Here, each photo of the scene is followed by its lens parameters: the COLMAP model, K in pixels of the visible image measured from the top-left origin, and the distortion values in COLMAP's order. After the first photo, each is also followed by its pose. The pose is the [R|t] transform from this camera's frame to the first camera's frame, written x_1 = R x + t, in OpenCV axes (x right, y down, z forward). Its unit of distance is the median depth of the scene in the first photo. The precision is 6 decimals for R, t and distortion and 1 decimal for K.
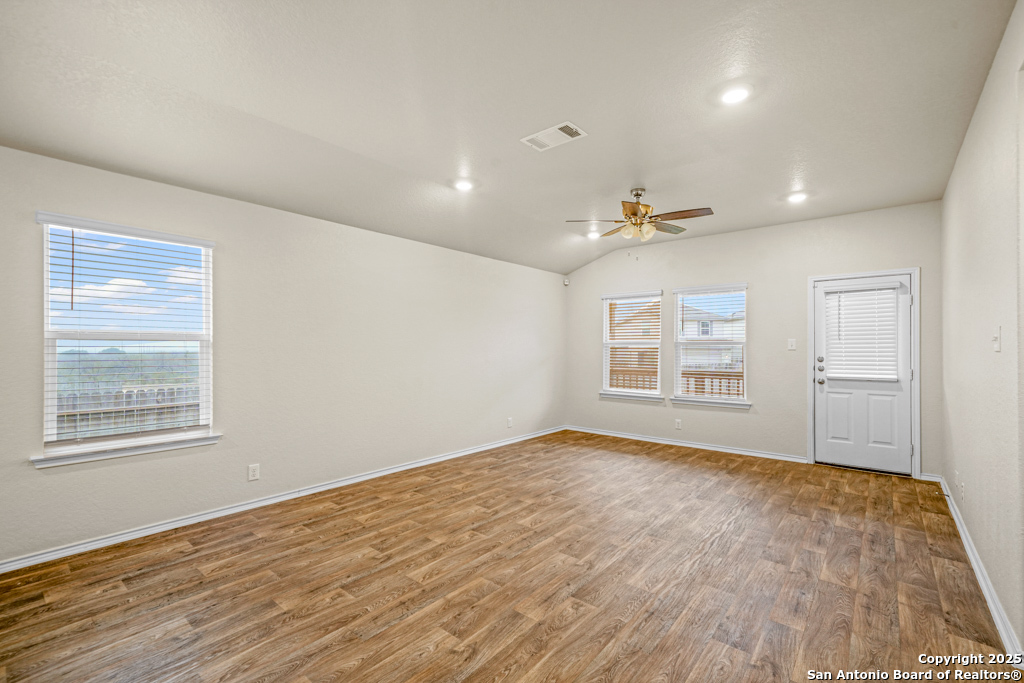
lens RADIAL K [[449.1, 0, 512.0], [0, 449.1, 341.5], [0, 0, 1]] dist [0.000244, 0.007571]
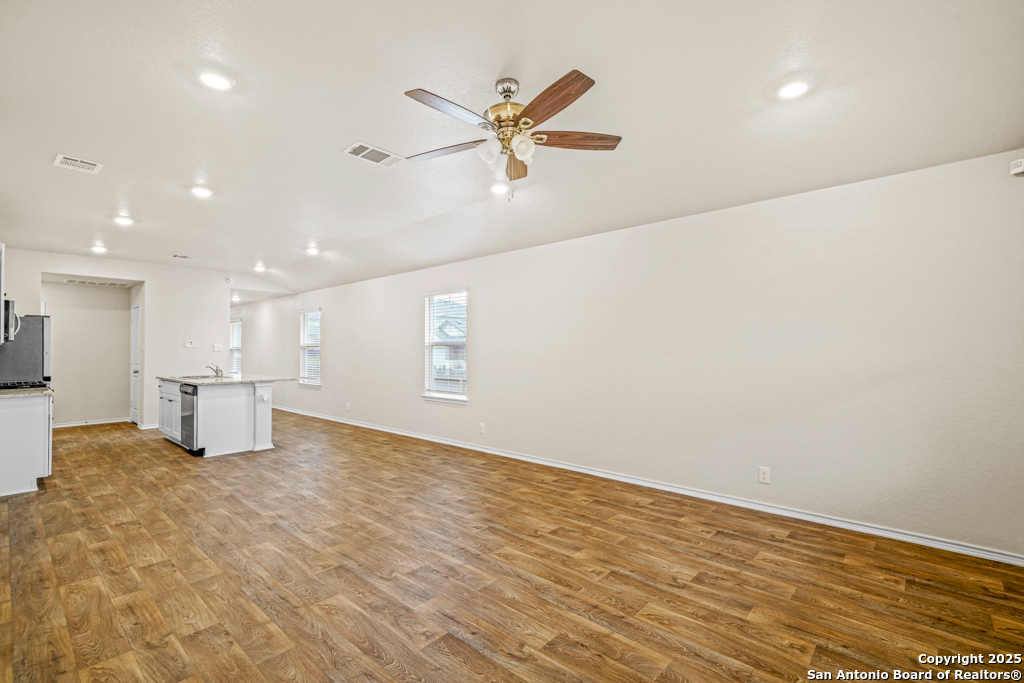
lens RADIAL K [[455.4, 0, 519.4], [0, 455.4, 384.4], [0, 0, 1]] dist [0.018752, 0.000485]
pose [[-0.031874, 0.076057, -0.996594, 0.182777], [0.019391, 0.996960, 0.075464, 0.003708], [0.999304, -0.016920, -0.033252, 0.219744]]
